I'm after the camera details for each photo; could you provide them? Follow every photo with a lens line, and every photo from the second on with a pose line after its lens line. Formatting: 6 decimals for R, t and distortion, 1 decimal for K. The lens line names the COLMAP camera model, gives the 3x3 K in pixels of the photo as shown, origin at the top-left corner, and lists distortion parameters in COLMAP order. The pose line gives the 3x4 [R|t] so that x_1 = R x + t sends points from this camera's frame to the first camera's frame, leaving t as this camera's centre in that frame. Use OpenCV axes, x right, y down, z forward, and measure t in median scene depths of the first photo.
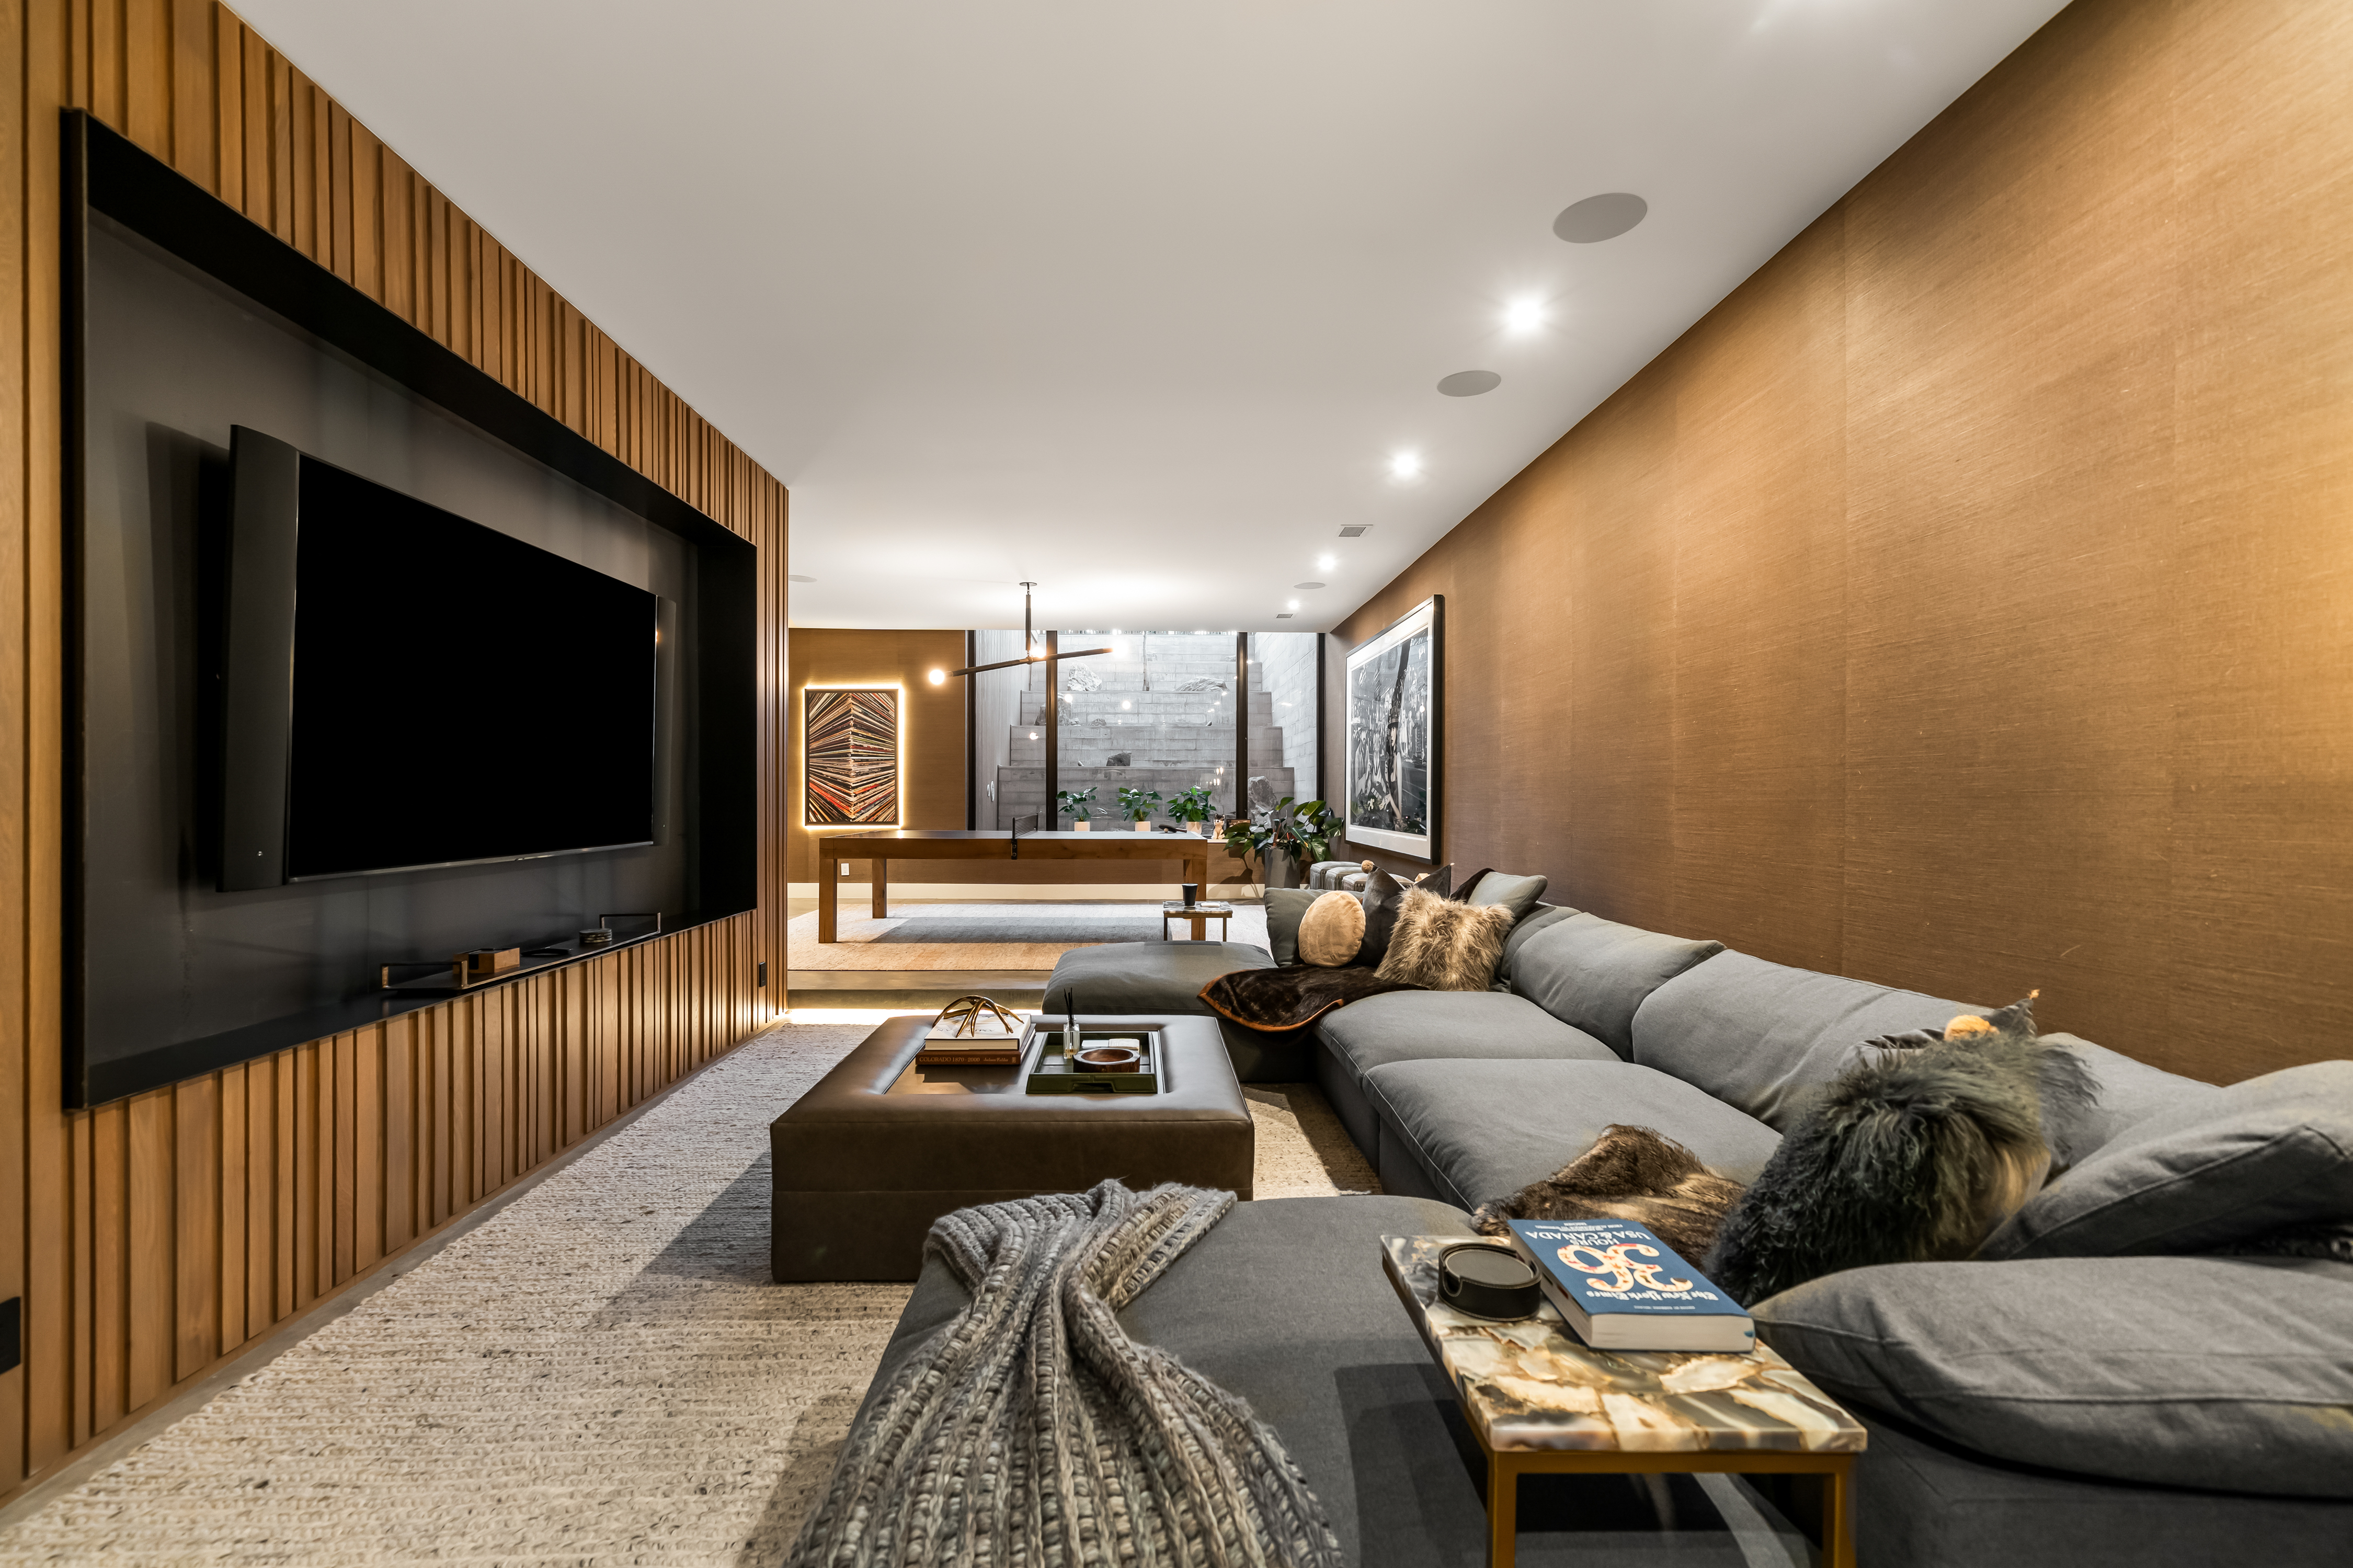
lens RADIAL K [[1023.0, 0, 1173.1], [0, 1023.0, 789.1], [0, 0, 1]] dist [-0.003421, -0.000380]
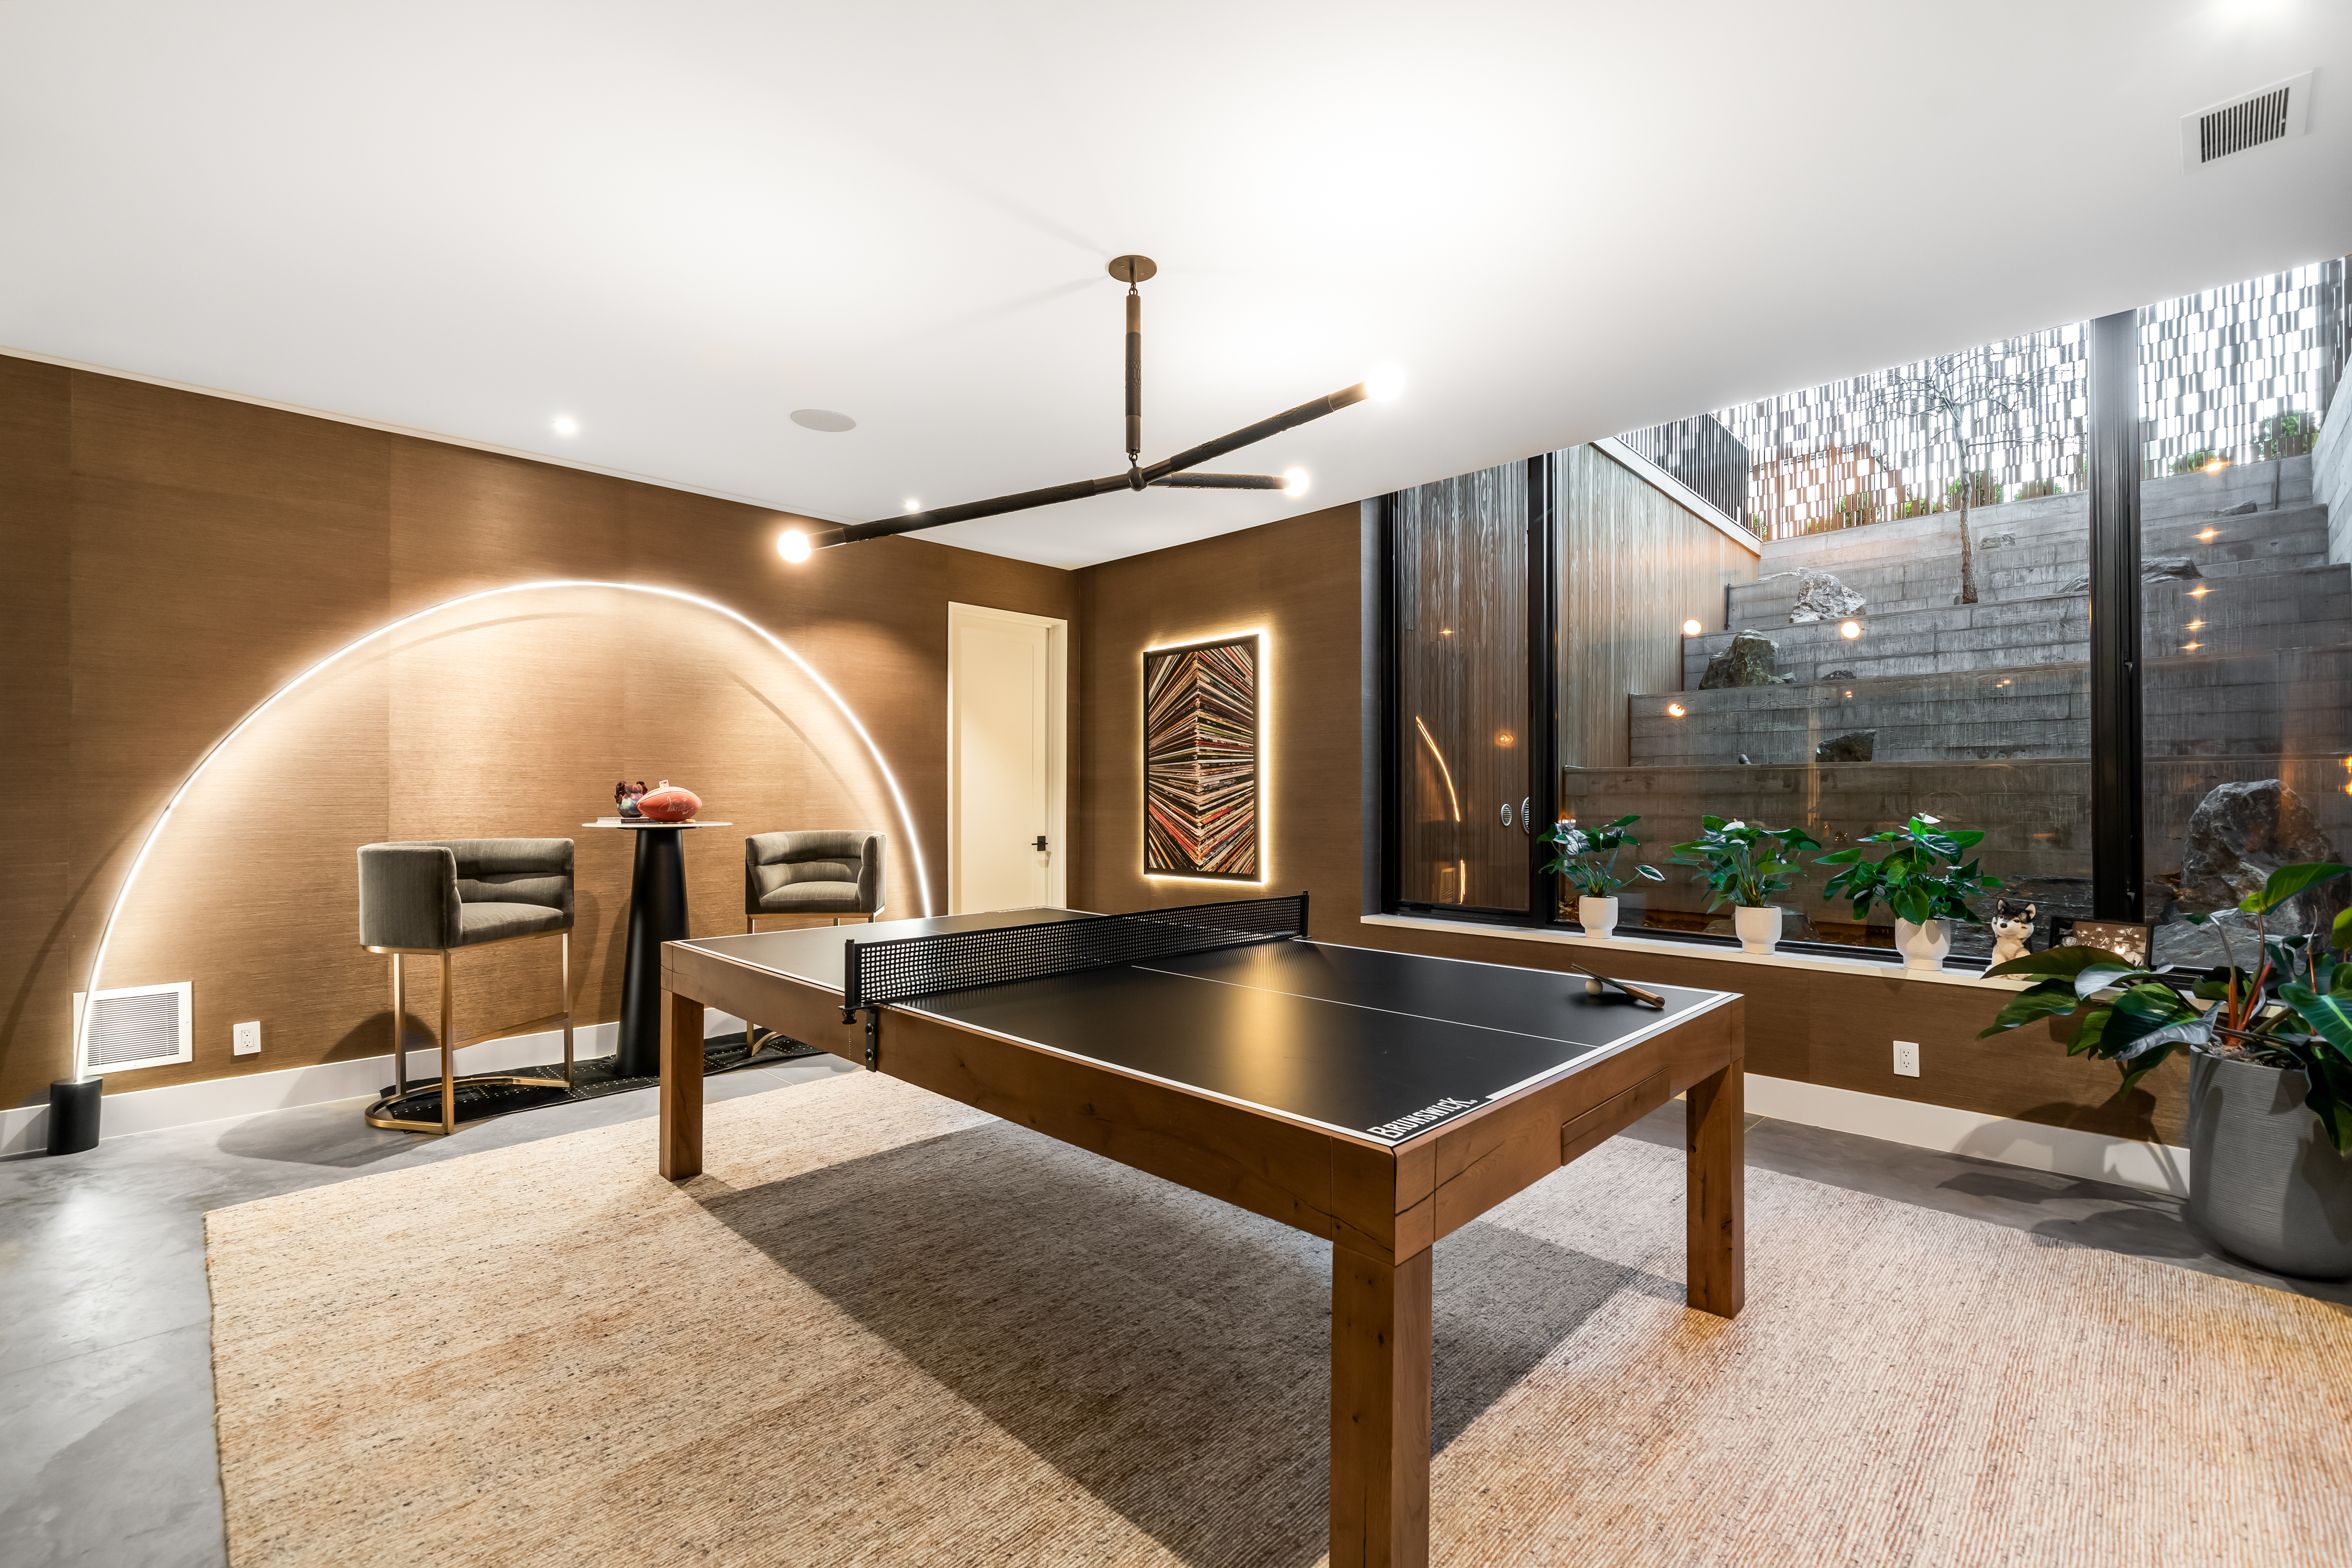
lens RADIAL K [[1022.6, 0, 1170.1], [0, 1022.6, 782.5], [0, 0, 1]] dist [-0.003421, -0.000380]
pose [[0.689109, -0.013698, -0.724529, 0.095712], [0.004242, 0.999880, -0.014869, -0.010125], [0.724646, 0.007173, 0.689084, 0.587852]]
